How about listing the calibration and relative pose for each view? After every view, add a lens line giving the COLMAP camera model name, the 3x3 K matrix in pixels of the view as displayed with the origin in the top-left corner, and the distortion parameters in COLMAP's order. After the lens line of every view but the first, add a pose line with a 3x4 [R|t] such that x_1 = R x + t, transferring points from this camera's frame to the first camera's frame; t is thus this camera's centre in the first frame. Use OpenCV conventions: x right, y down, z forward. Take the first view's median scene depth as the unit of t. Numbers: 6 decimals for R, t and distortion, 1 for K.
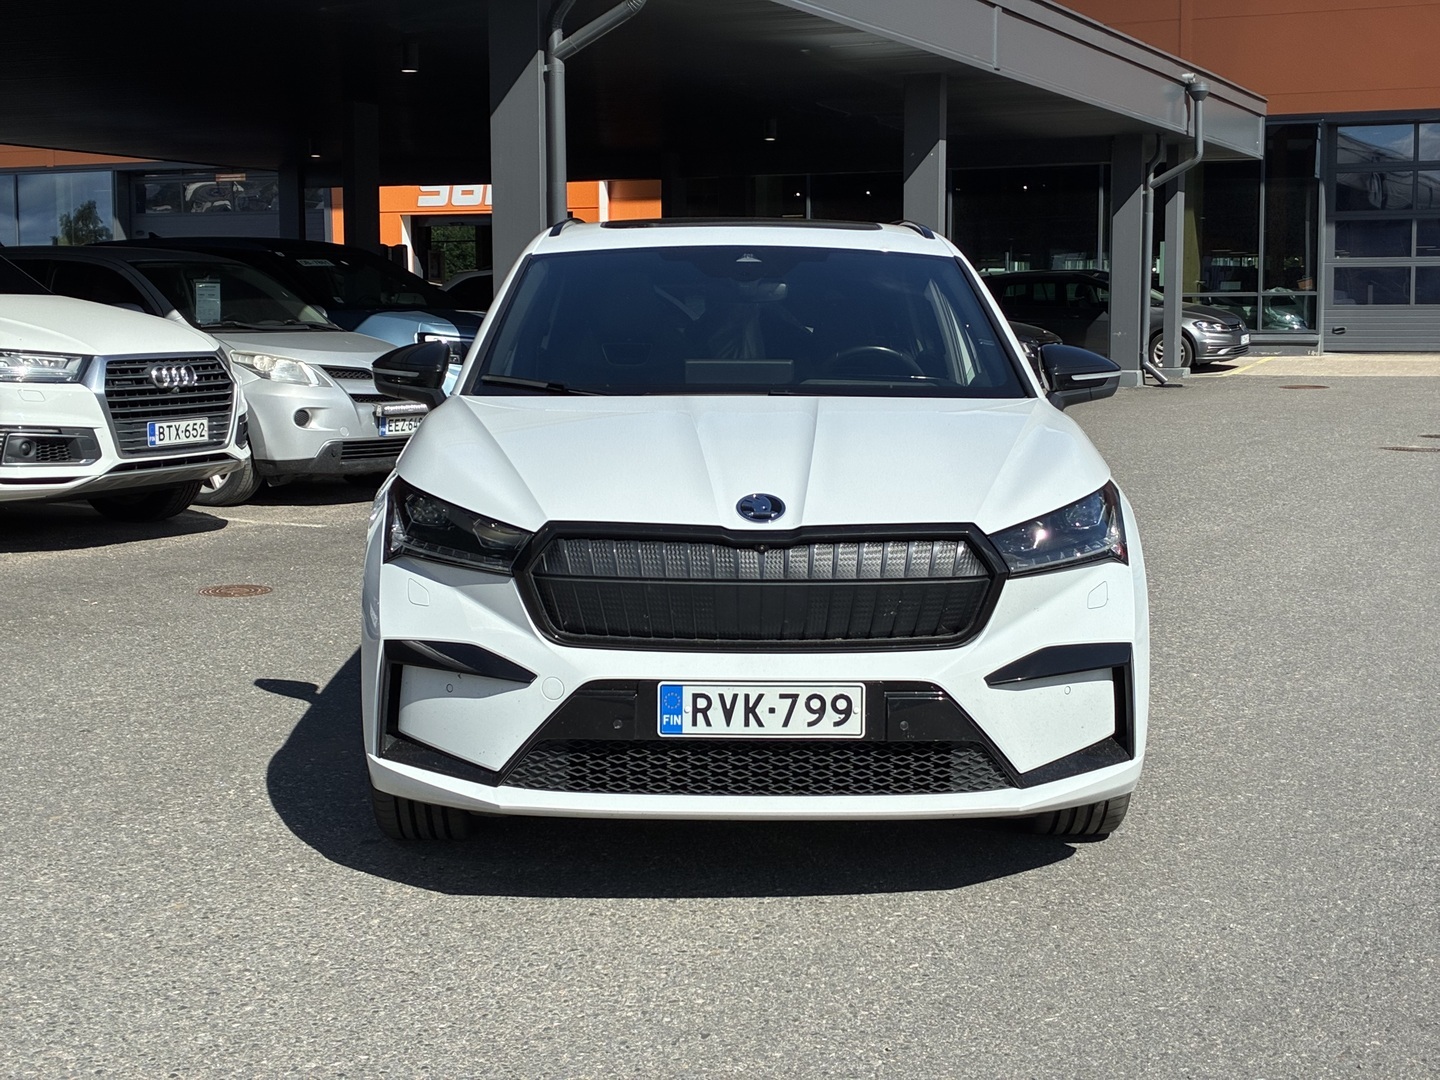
lens RADIAL K [[2138.0, 0, 720.0], [0, 2138.0, 540.0], [0, 0, 1]] dist [0.280654, -1.505113]
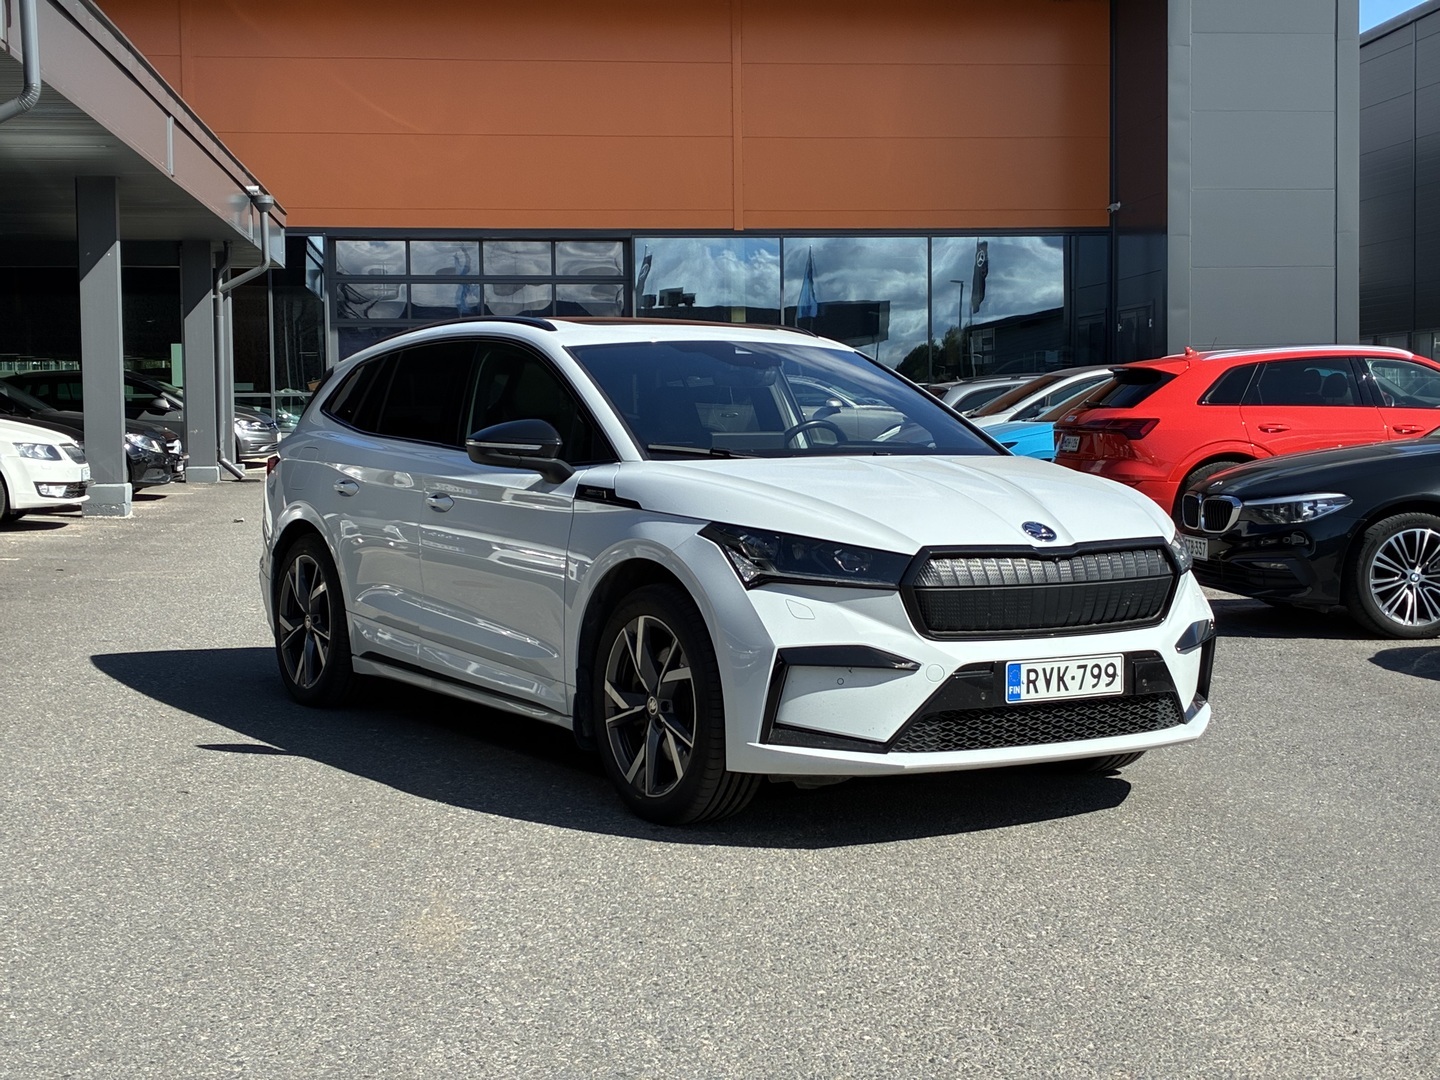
lens RADIAL K [[2138.0, 0, 720.0], [0, 2138.0, 540.0], [0, 0, 1]] dist [0.280654, -1.505113]
pose [[0.851186, -0.035366, 0.523672, -0.872857], [0.060374, 0.997702, -0.030753, 0.020228], [-0.521381, 0.057793, 0.851365, -0.056078]]
